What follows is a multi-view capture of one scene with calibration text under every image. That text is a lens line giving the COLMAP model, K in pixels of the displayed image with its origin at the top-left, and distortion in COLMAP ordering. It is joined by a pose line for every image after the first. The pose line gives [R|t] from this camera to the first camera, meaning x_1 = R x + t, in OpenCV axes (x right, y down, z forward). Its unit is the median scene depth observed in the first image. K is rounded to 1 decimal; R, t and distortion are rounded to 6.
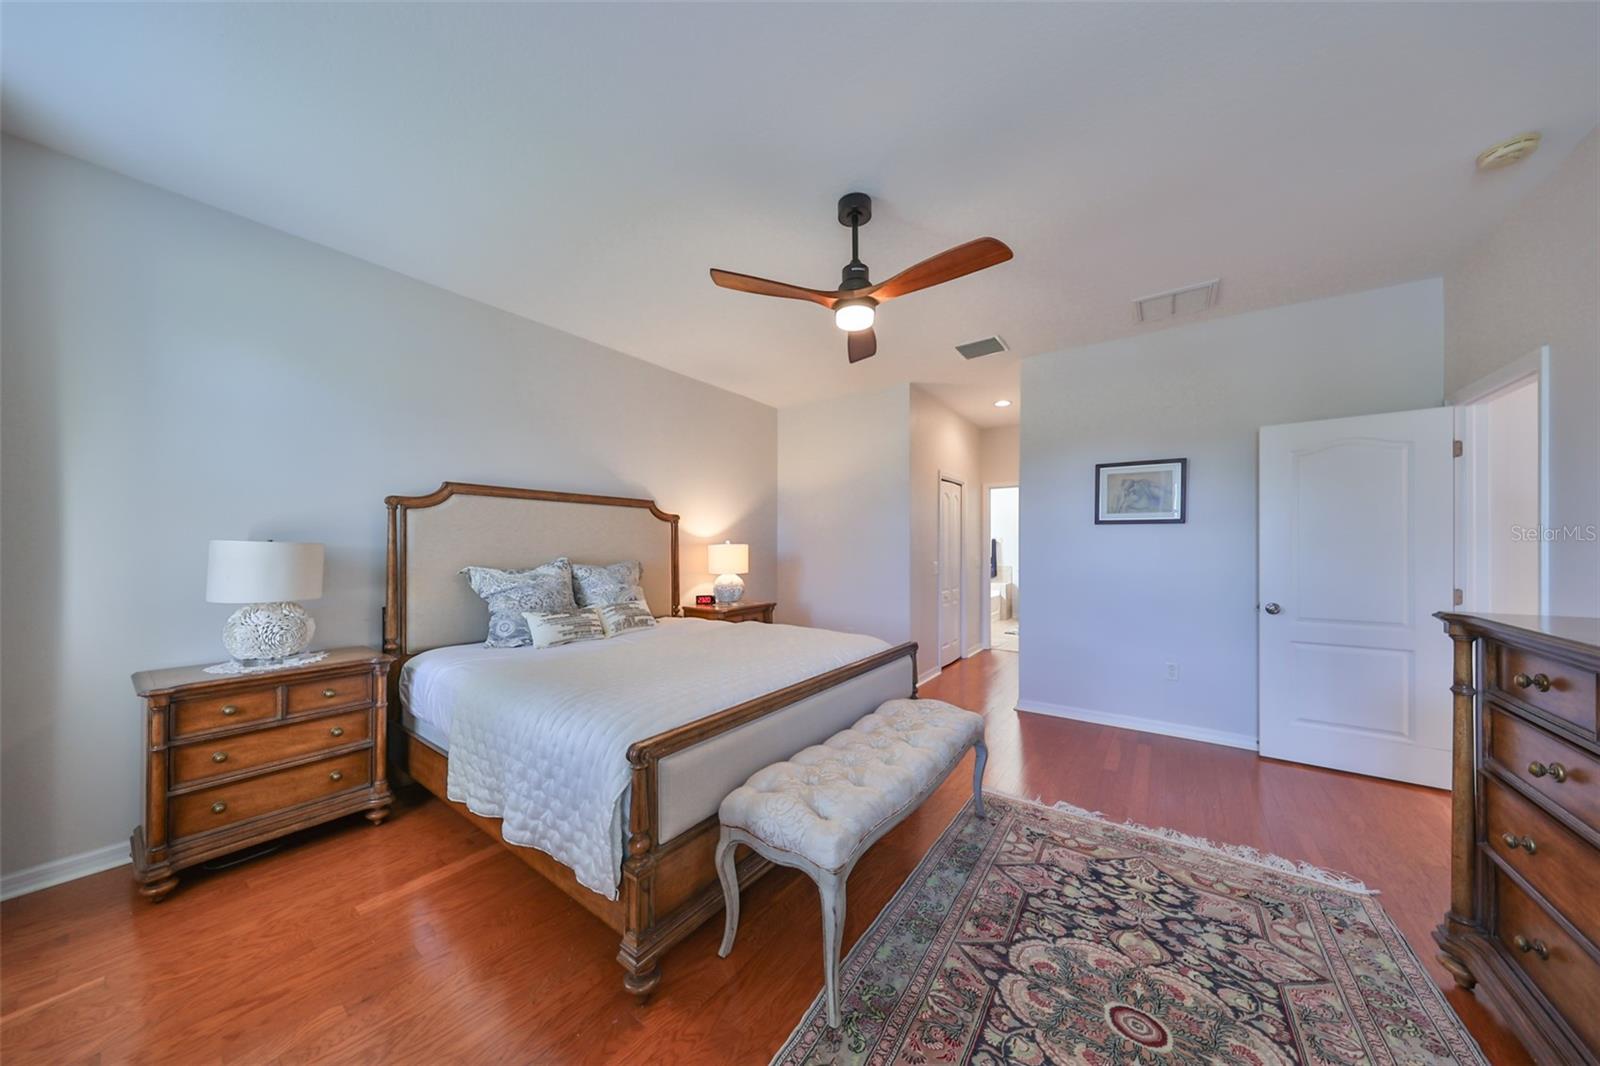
lens RADIAL K [[508.5, 0, 803.0], [0, 508.5, 536.9], [0, 0, 1]] dist [0.000546, 0.000044]
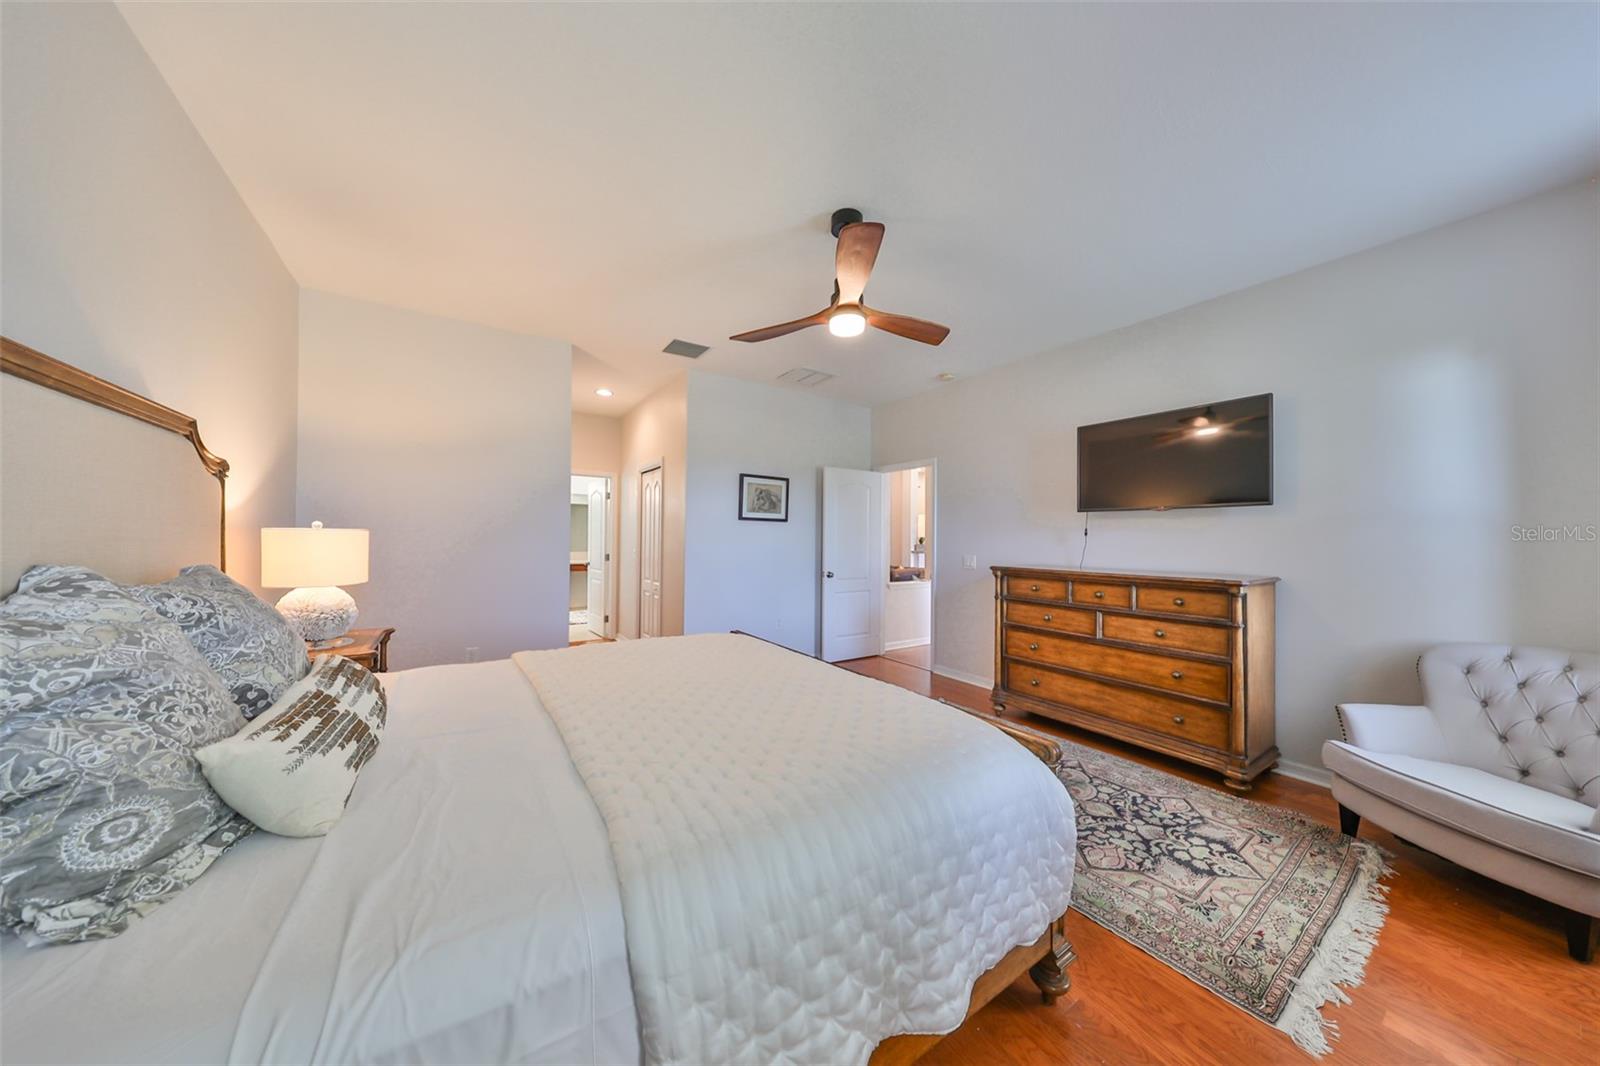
lens RADIAL K [[495.0, 0, 789.3], [0, 495.0, 535.9], [0, 0, 1]] dist [0.011026, -0.000023]
pose [[0.353321, 0.004426, 0.935492, -1.109627], [-0.025765, 0.999656, 0.005001, 0.011772], [-0.935147, -0.025870, 0.353314, 0.886927]]
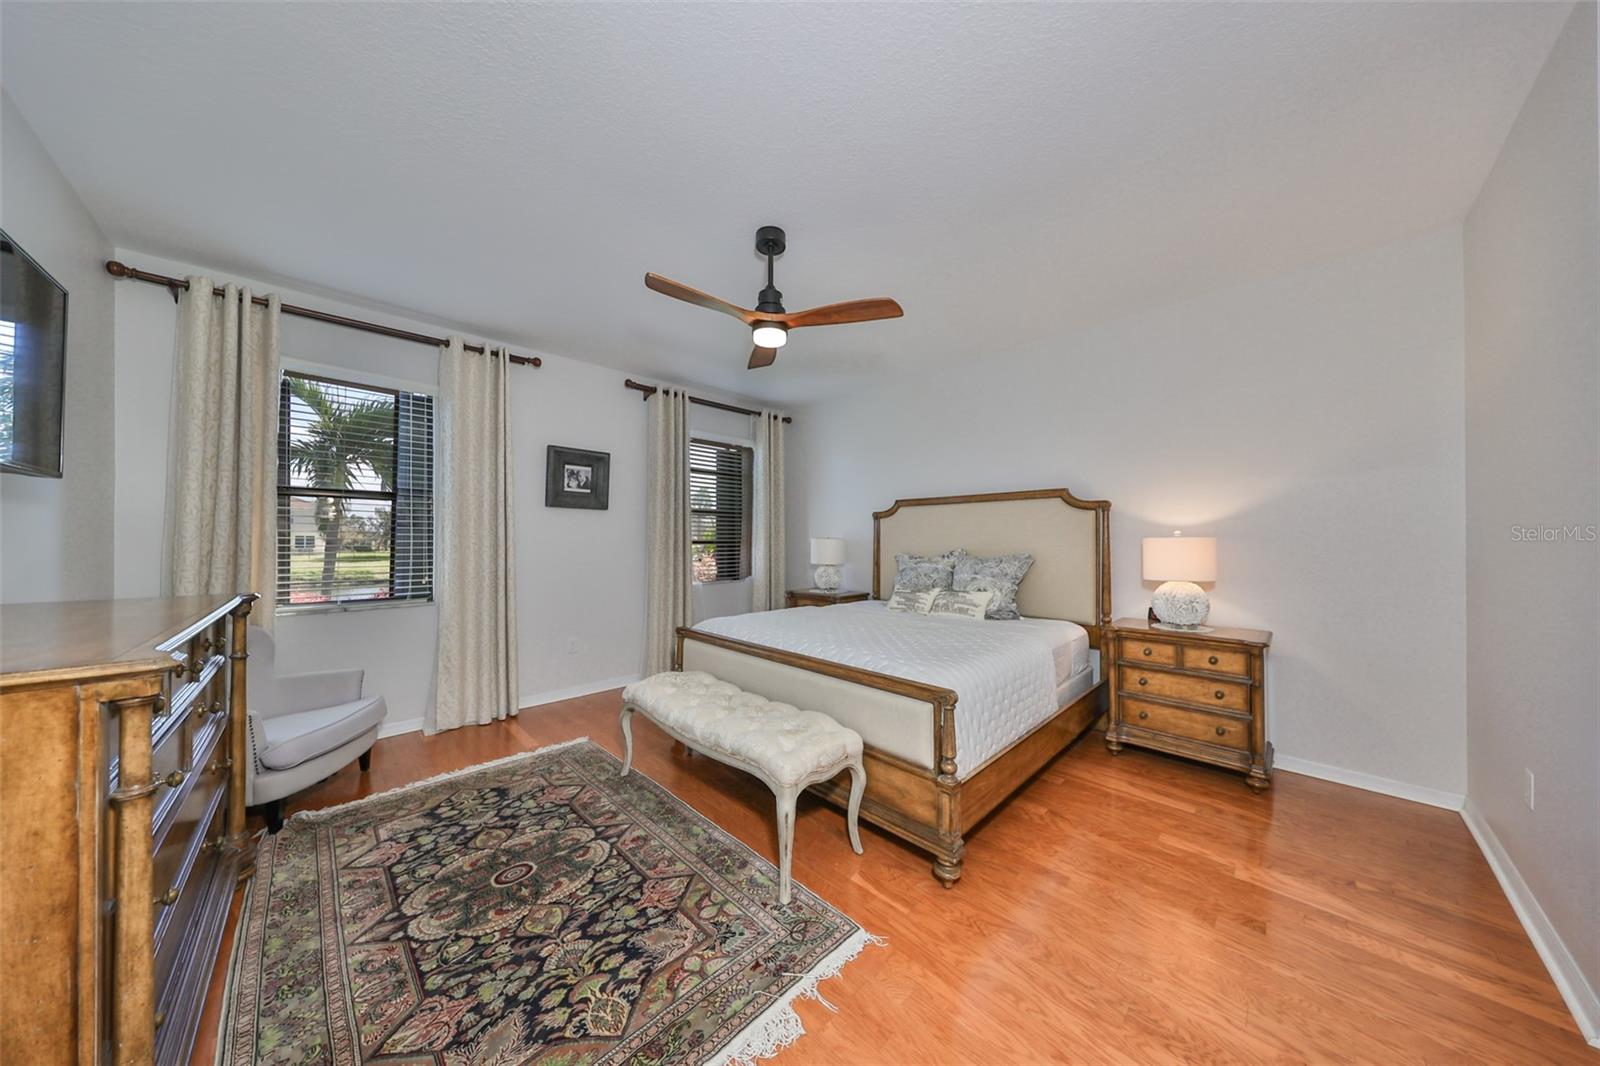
lens RADIAL K [[495.0, 0, 789.3], [0, 495.0, 535.9], [0, 0, 1]] dist [0.011026, -0.000023]
pose [[-0.186126, -0.008535, -0.982489, 1.386830], [0.019779, 0.999727, -0.012432, 0.026270], [0.982327, -0.021746, -0.185906, 1.489204]]
